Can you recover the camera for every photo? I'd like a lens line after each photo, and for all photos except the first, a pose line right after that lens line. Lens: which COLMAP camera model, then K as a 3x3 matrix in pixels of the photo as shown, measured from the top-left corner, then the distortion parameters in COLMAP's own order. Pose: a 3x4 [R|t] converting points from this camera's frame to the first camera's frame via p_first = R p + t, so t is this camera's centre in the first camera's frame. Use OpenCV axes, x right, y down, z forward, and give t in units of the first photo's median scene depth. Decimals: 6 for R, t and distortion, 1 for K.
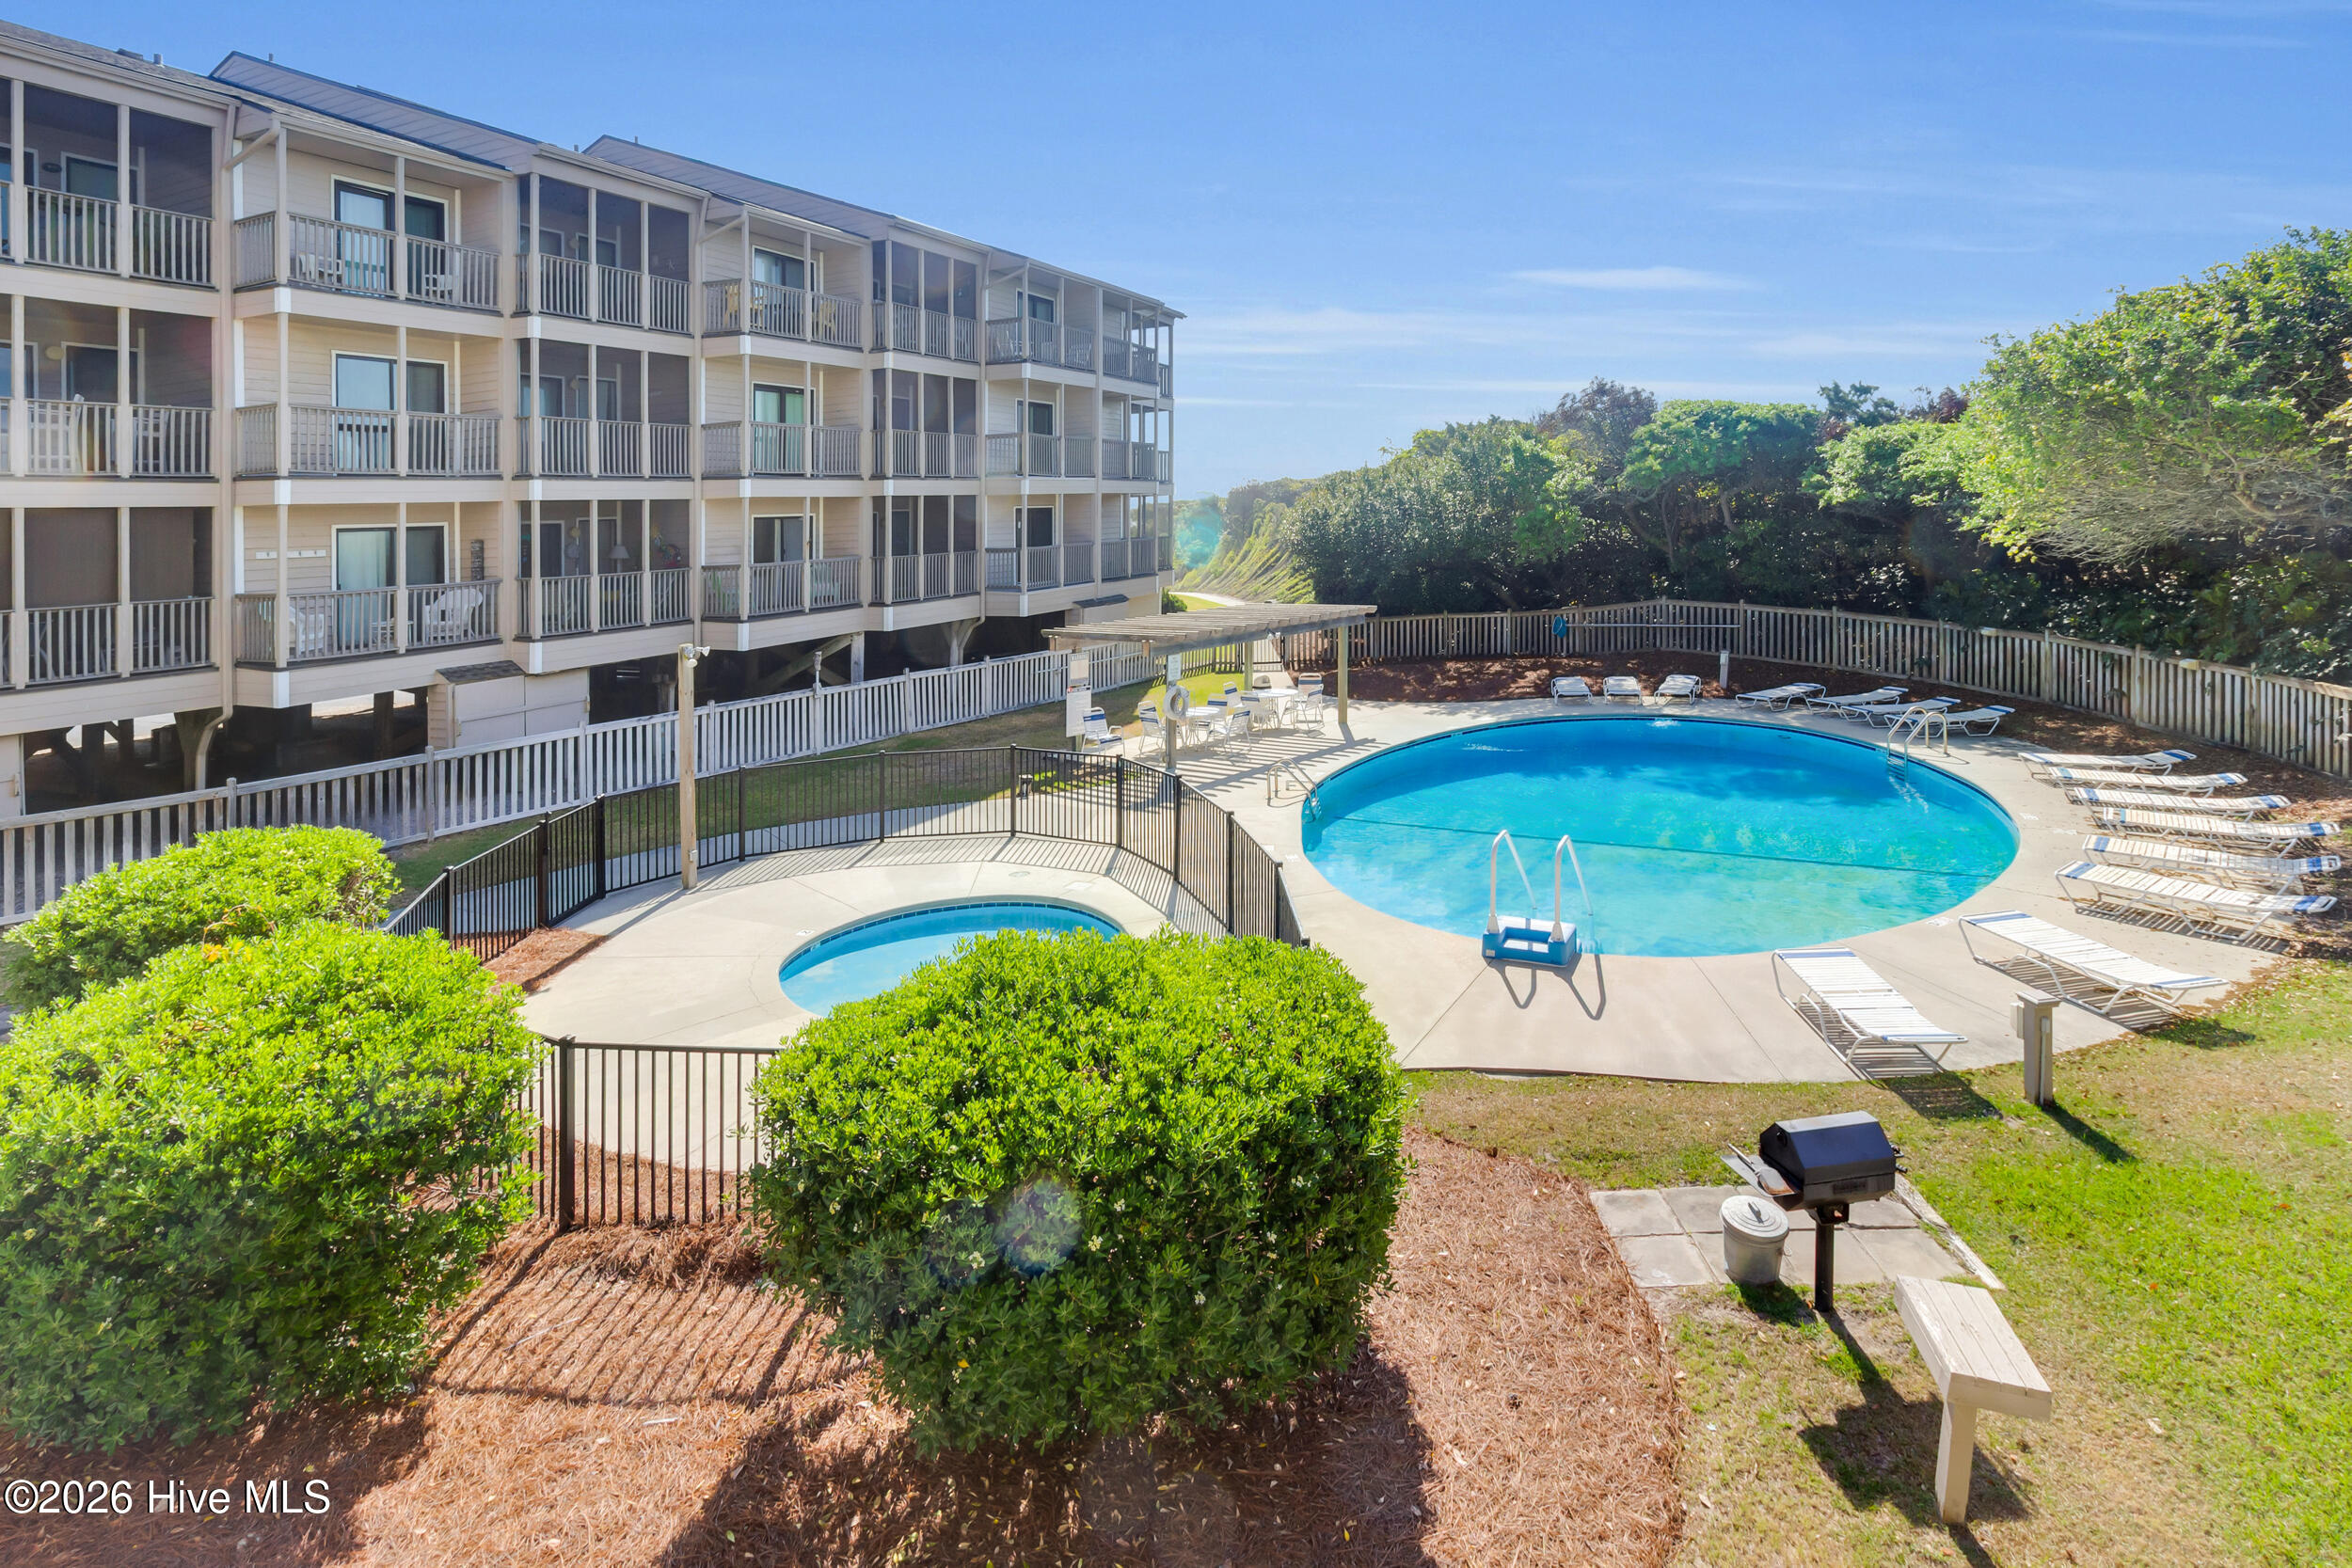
lens RADIAL K [[1178.2, 0, 1174.6], [0, 1178.2, 524.7], [0, 0, 1]] dist [0.008902, -0.001346]
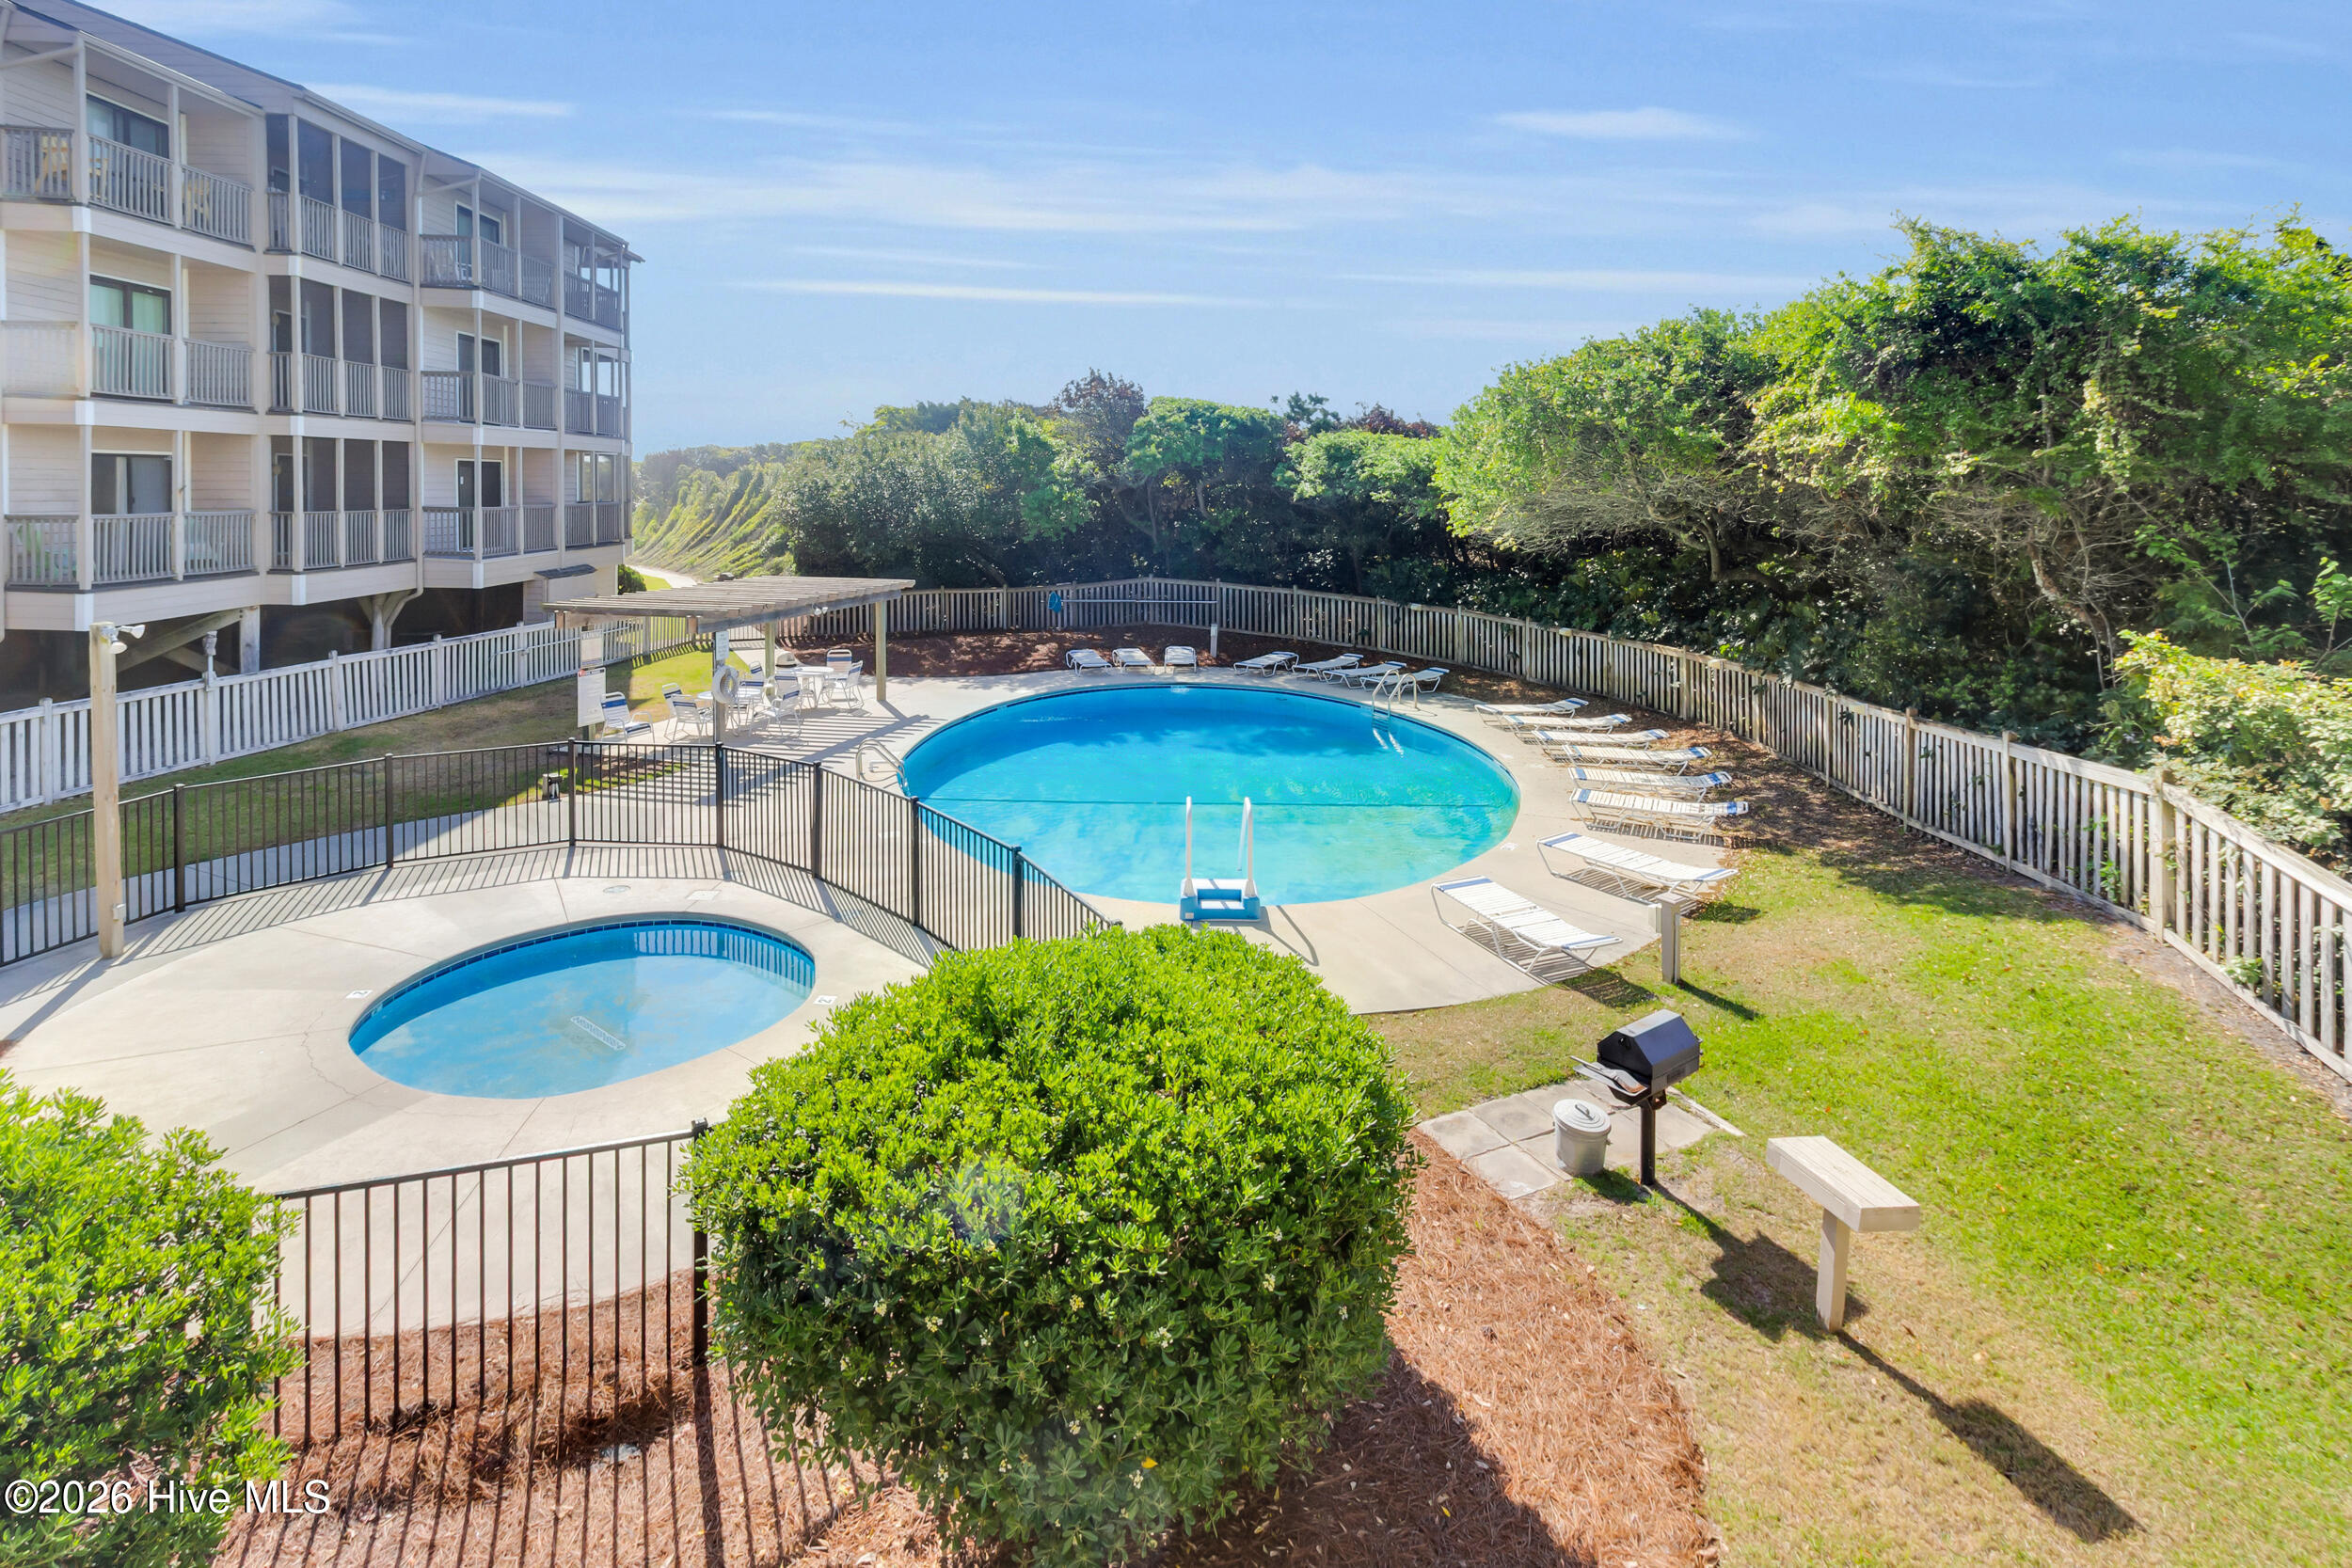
lens RADIAL K [[1166.9, 0, 1138.6], [0, 1166.9, 504.4], [0, 0, 1]] dist [0.003668, -0.000713]
pose [[0.894457, 0.040776, 0.445290, -0.108143], [-0.041951, 0.999094, -0.007223, 0.004986], [-0.445181, -0.012220, 0.895357, 0.047690]]
